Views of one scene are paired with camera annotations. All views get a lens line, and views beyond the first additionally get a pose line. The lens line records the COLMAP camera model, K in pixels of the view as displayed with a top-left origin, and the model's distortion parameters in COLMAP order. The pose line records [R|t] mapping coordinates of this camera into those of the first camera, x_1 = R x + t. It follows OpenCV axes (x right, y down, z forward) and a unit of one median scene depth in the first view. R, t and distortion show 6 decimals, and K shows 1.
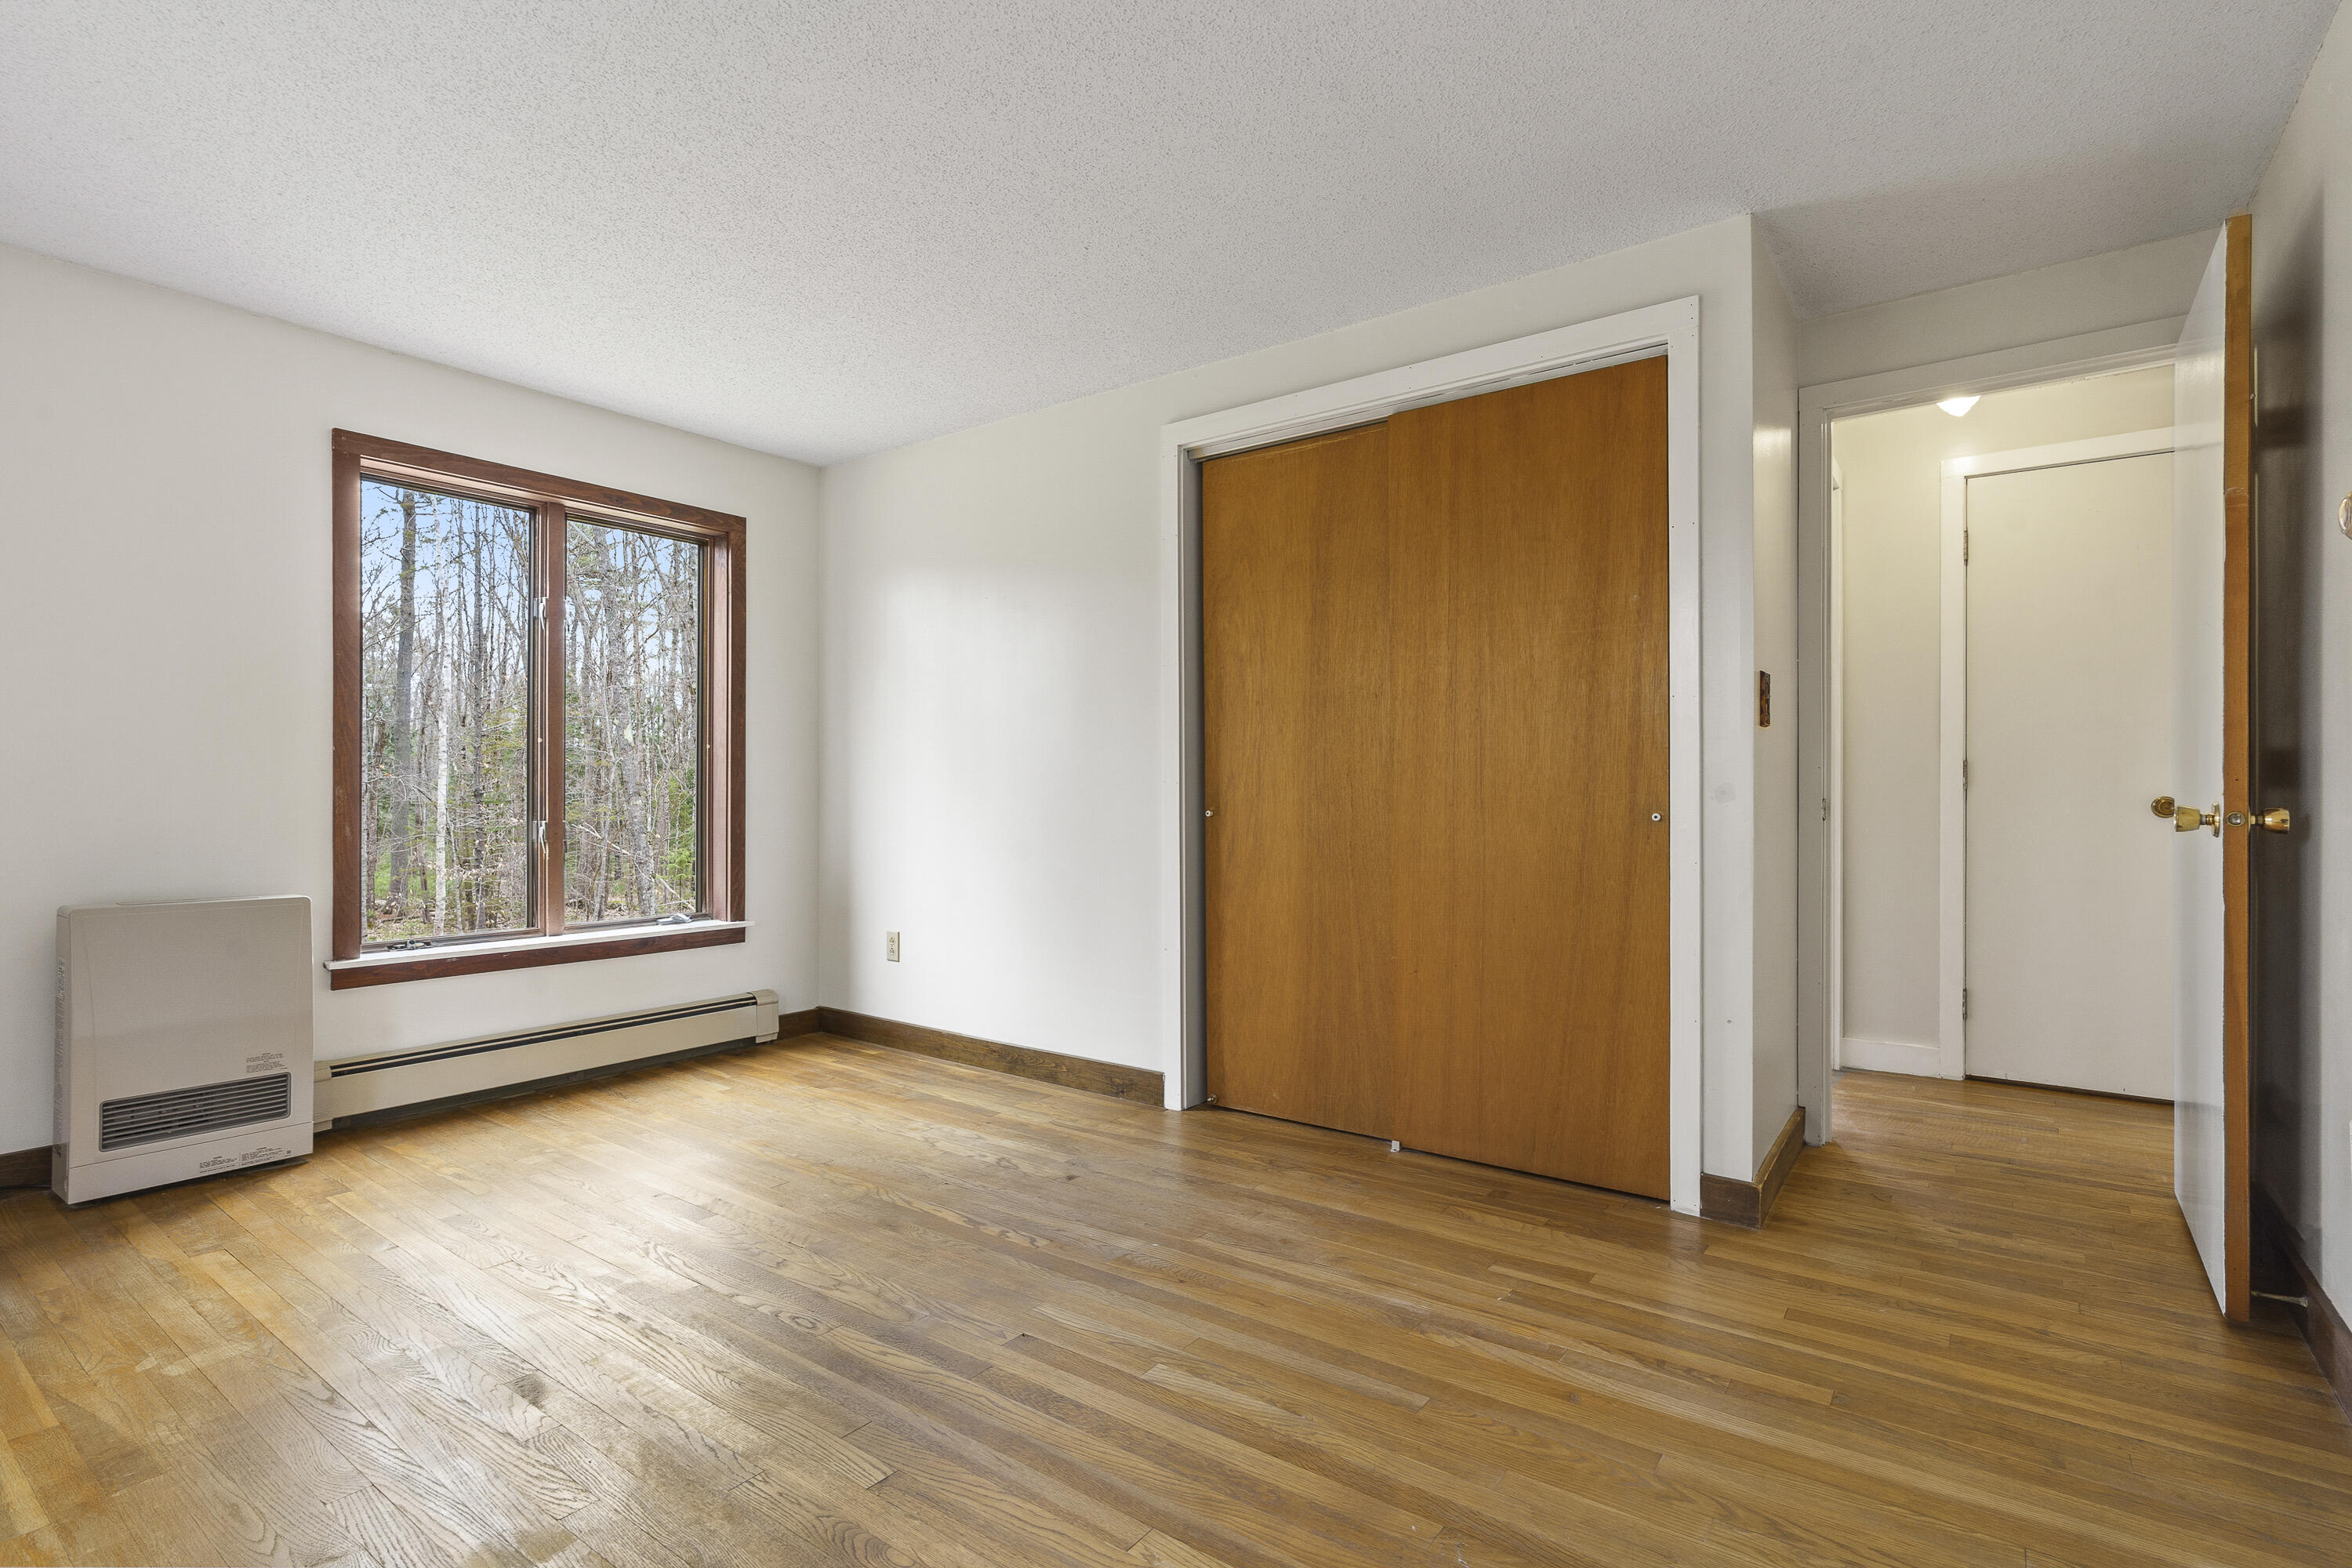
lens RADIAL K [[1111.2, 0, 1185.4], [0, 1111.2, 779.4], [0, 0, 1]] dist [-0.001010, 0.000146]
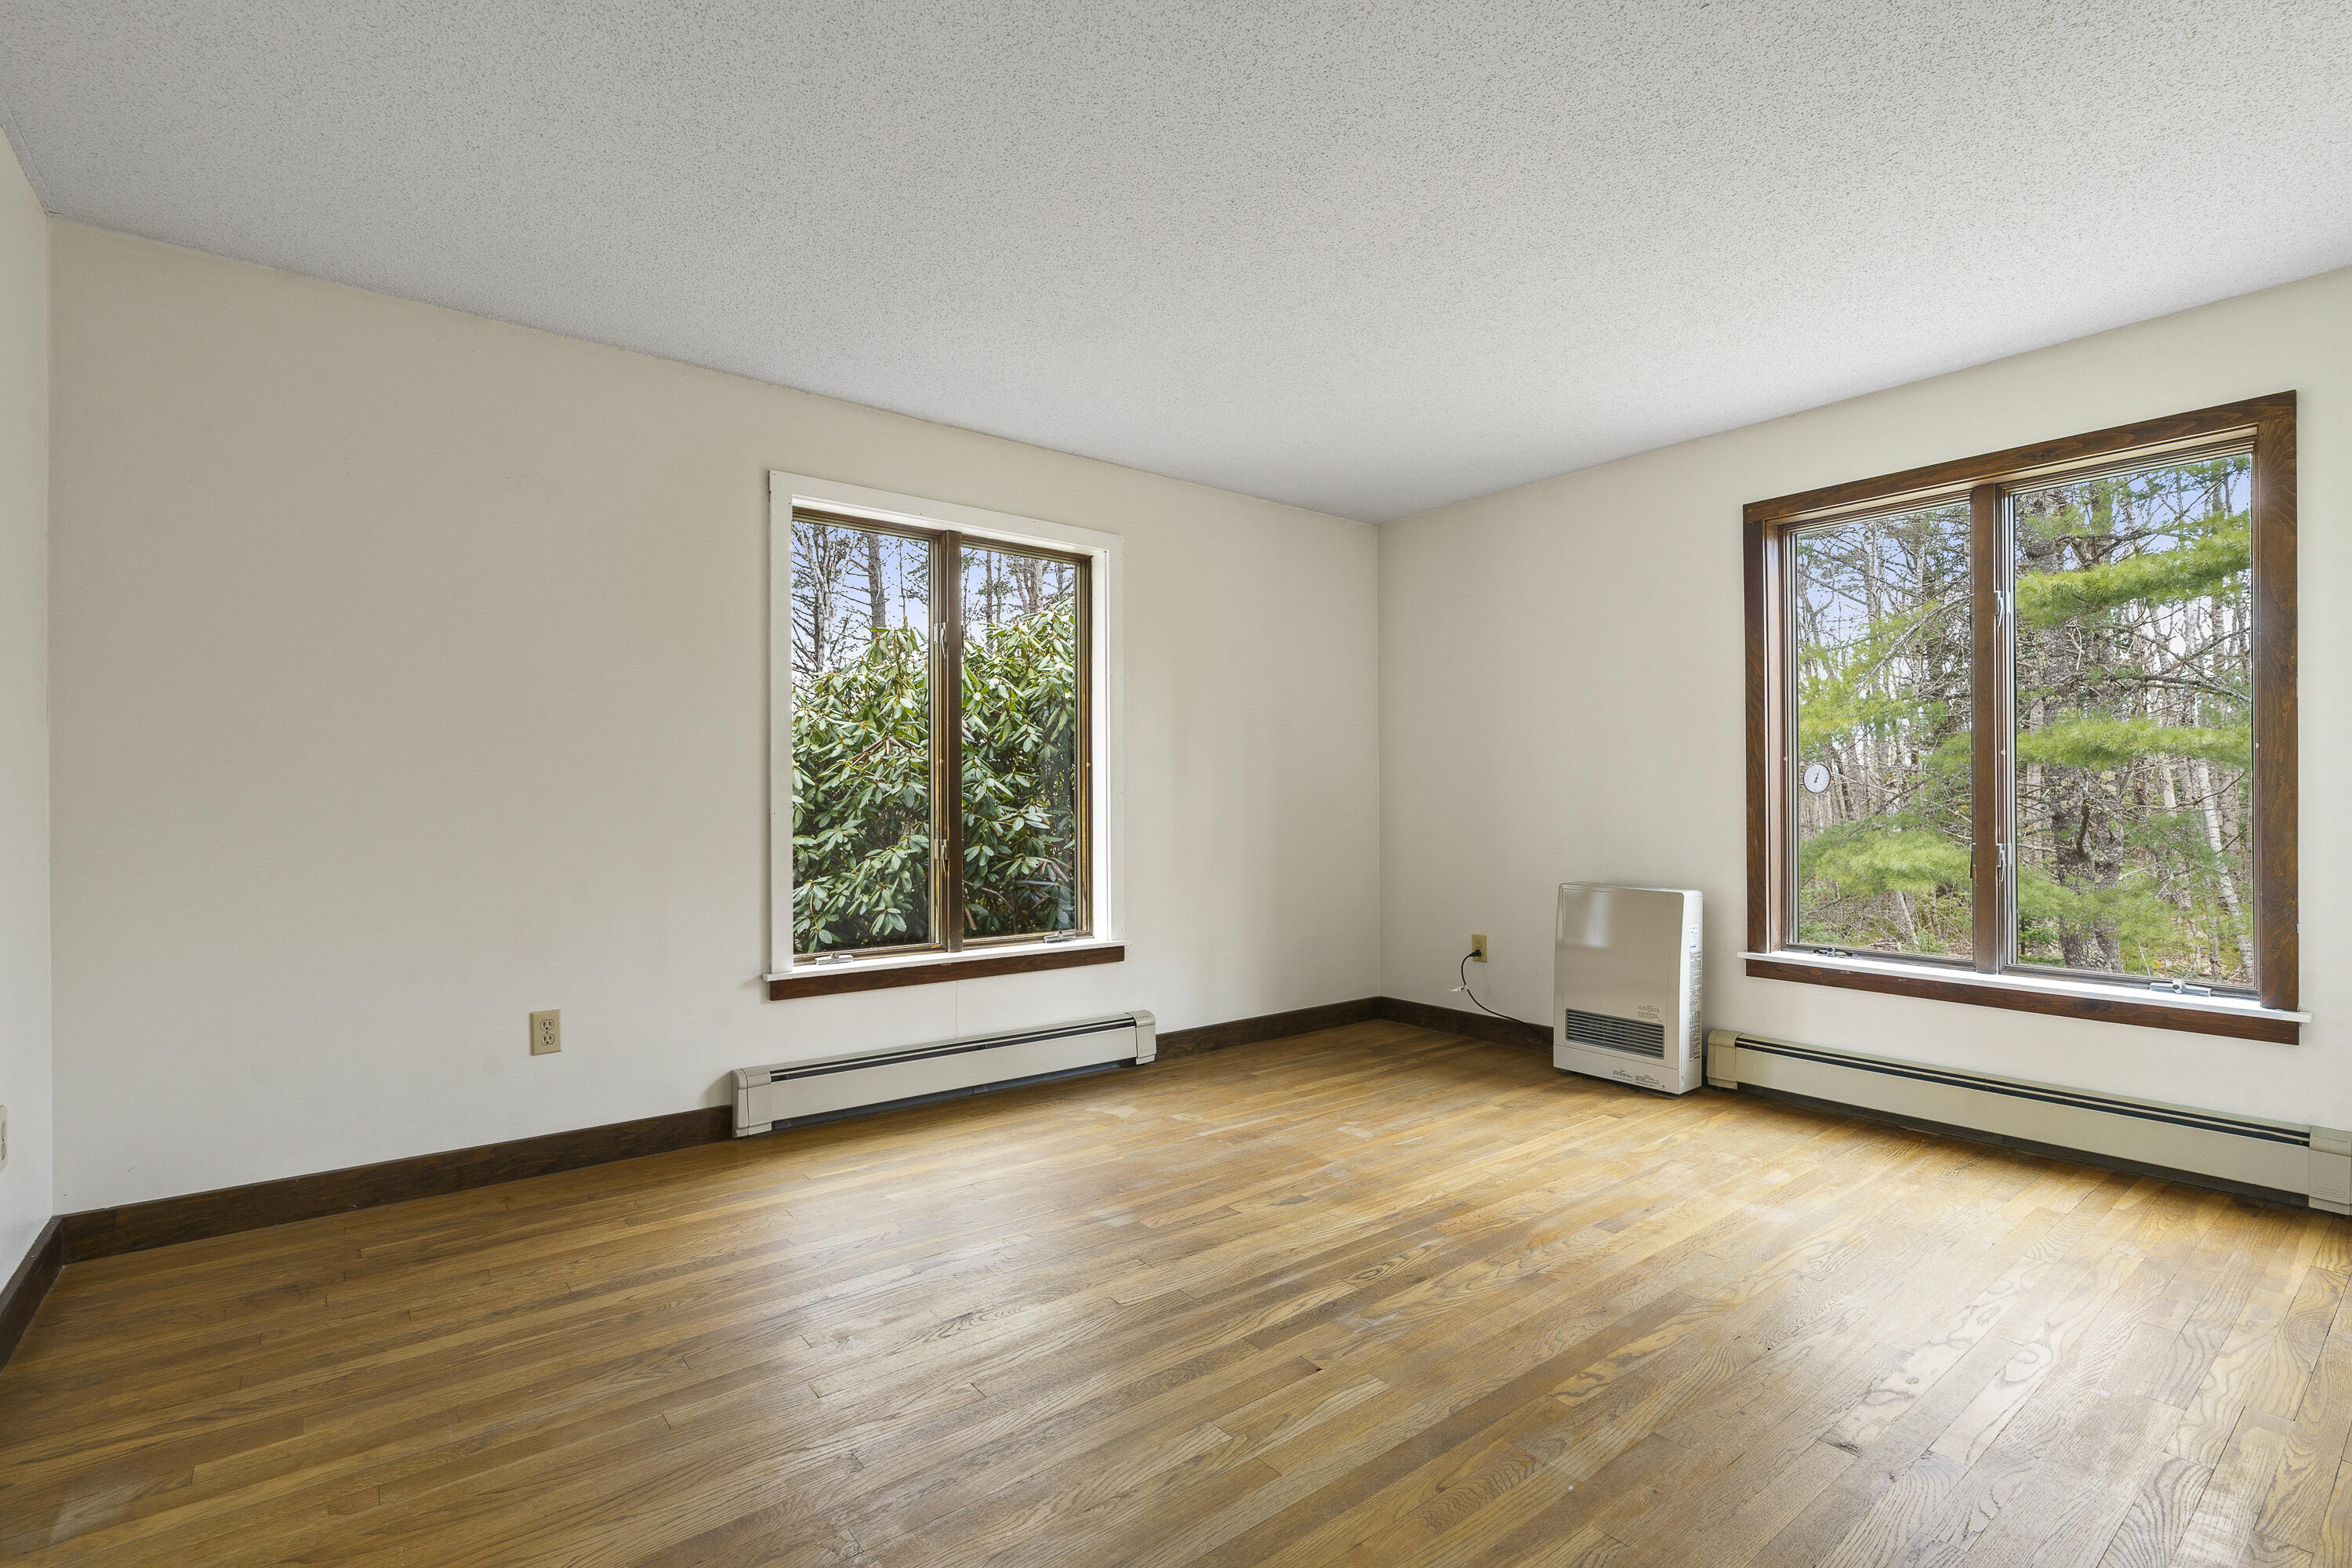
lens RADIAL K [[1072.7, 0, 1165.9], [0, 1072.7, 788.9], [0, 0, 1]] dist [-0.006018, 0.001825]
pose [[-0.274898, -0.009641, -0.961425, 0.649298], [0.011178, 0.999850, -0.013222, -0.003269], [0.961408, -0.014382, -0.274749, 0.911126]]
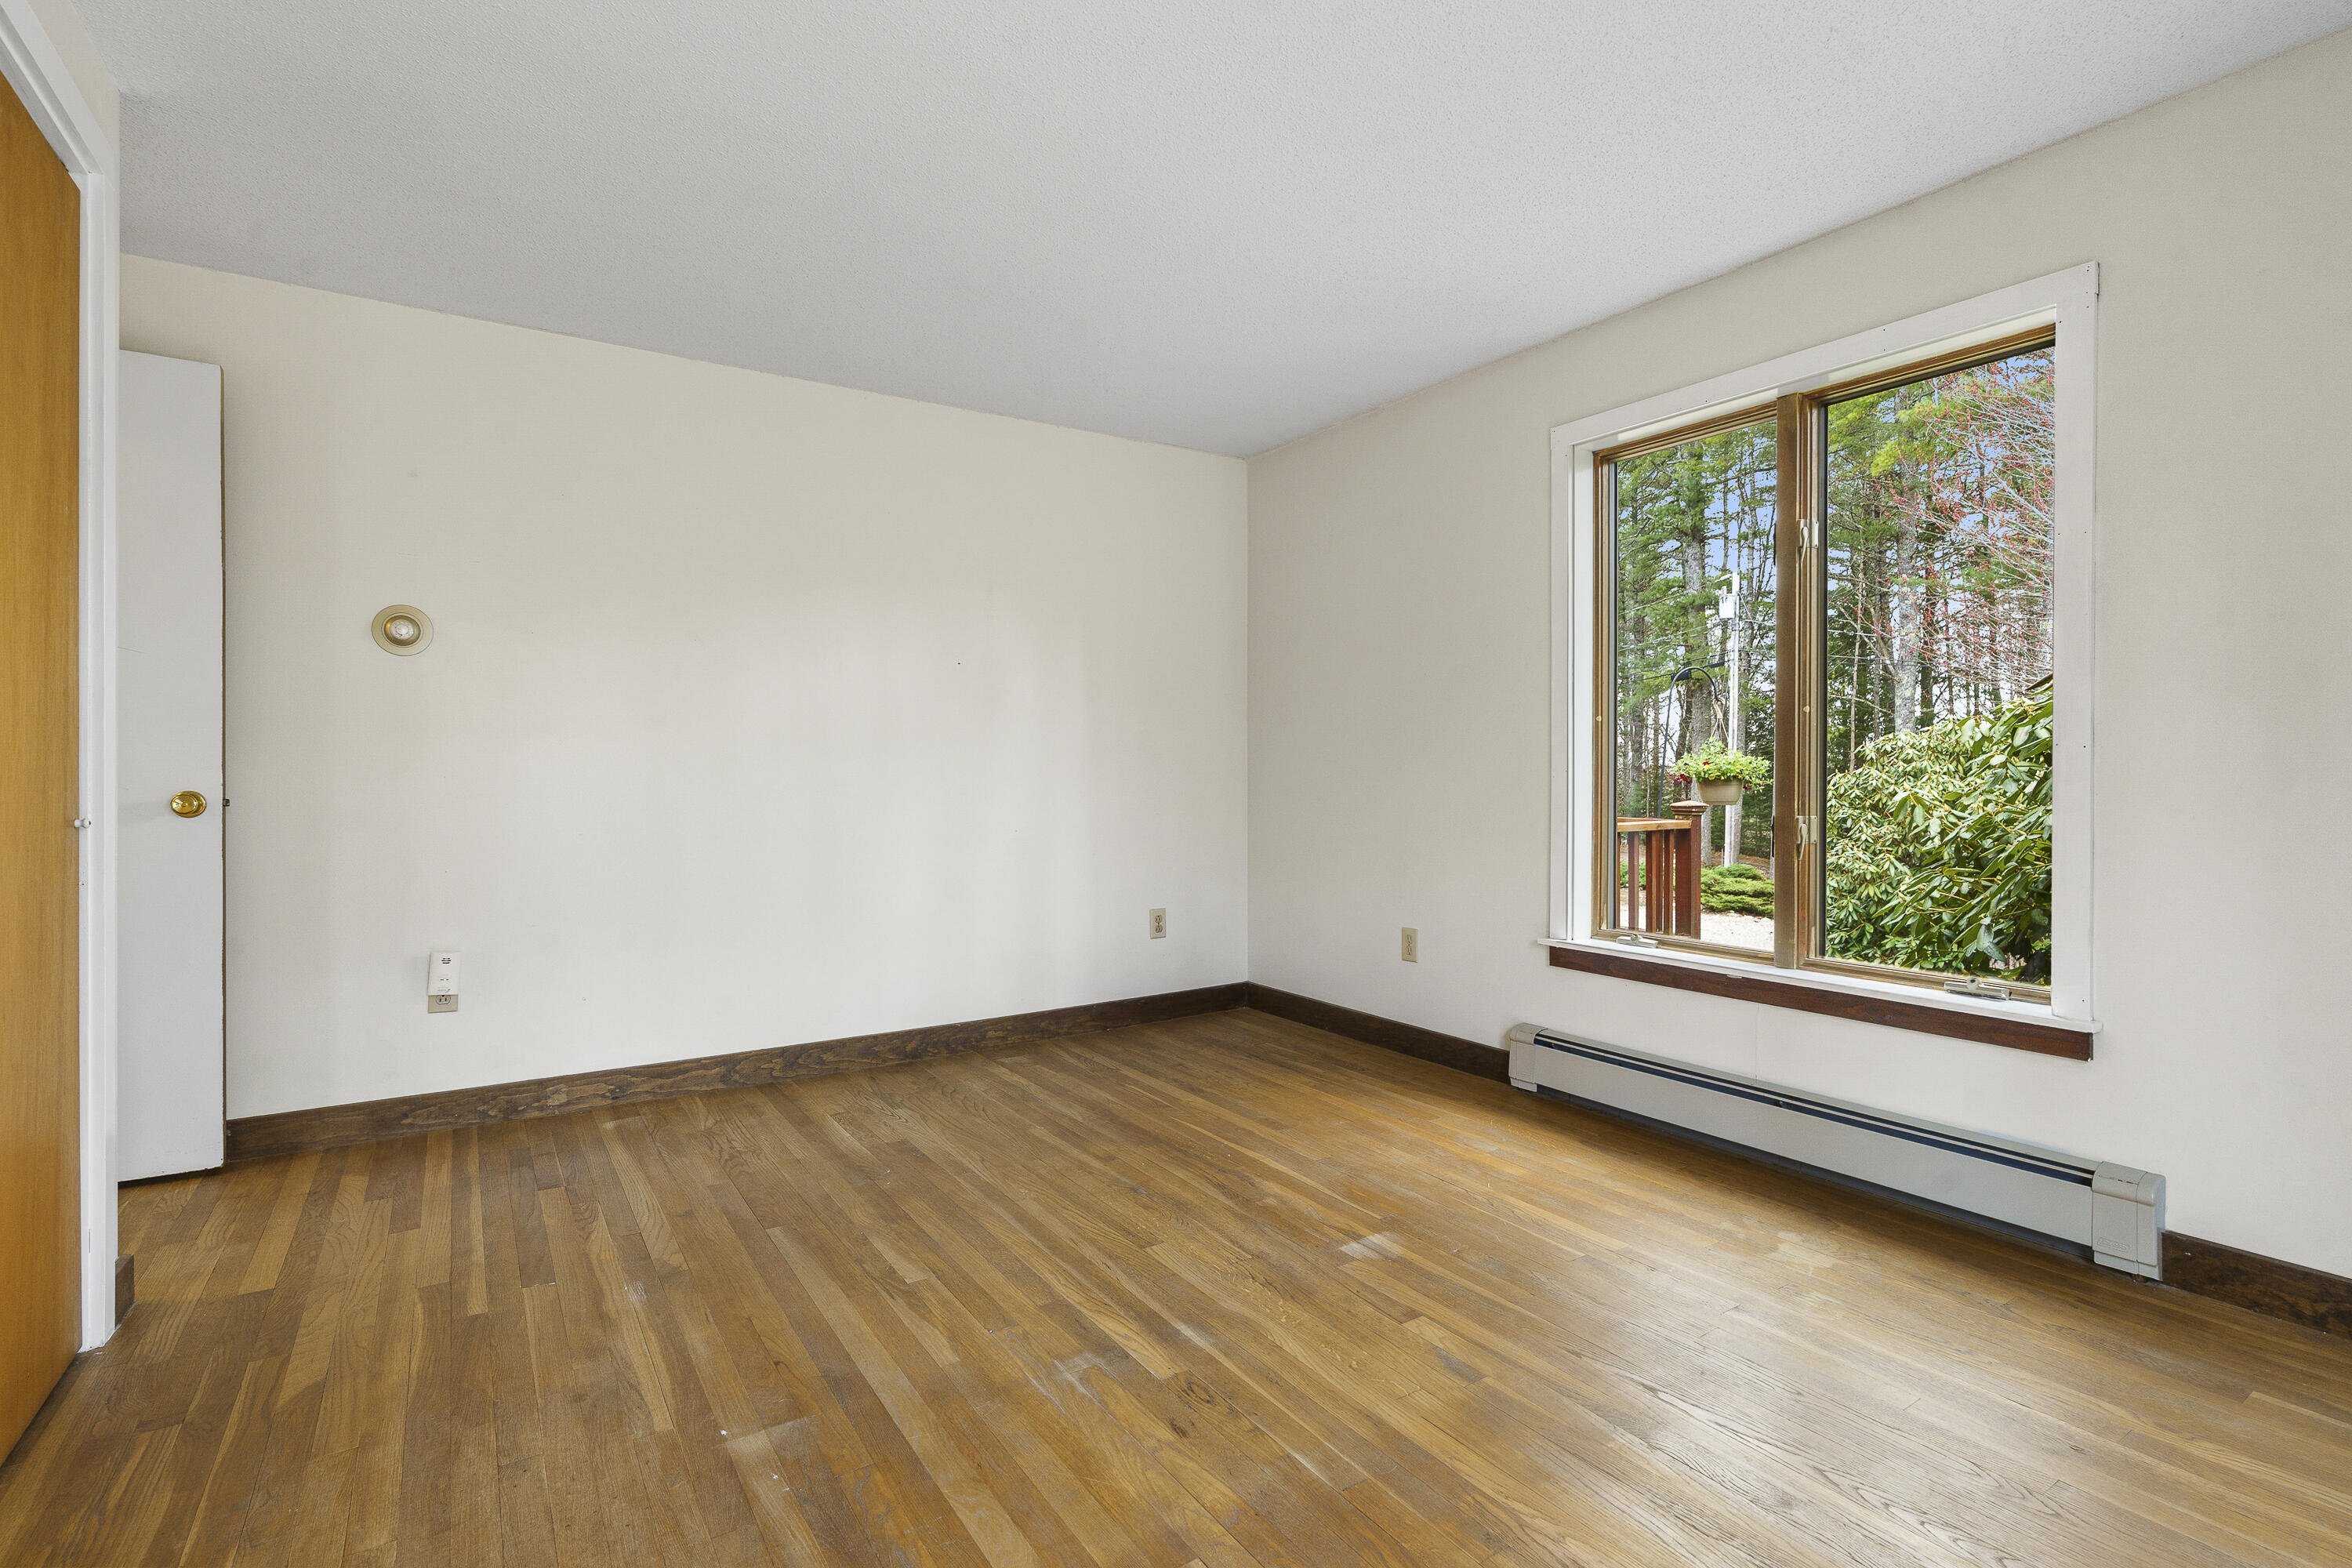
lens RADIAL K [[1111.2, 0, 1185.4], [0, 1111.2, 779.4], [0, 0, 1]] dist [-0.001010, 0.000146]
pose [[-0.935675, 0.000054, 0.352864, -0.524778], [-0.000006, 1.000000, -0.000169, 0.007501], [-0.352864, -0.000160, -0.935675, 1.491476]]
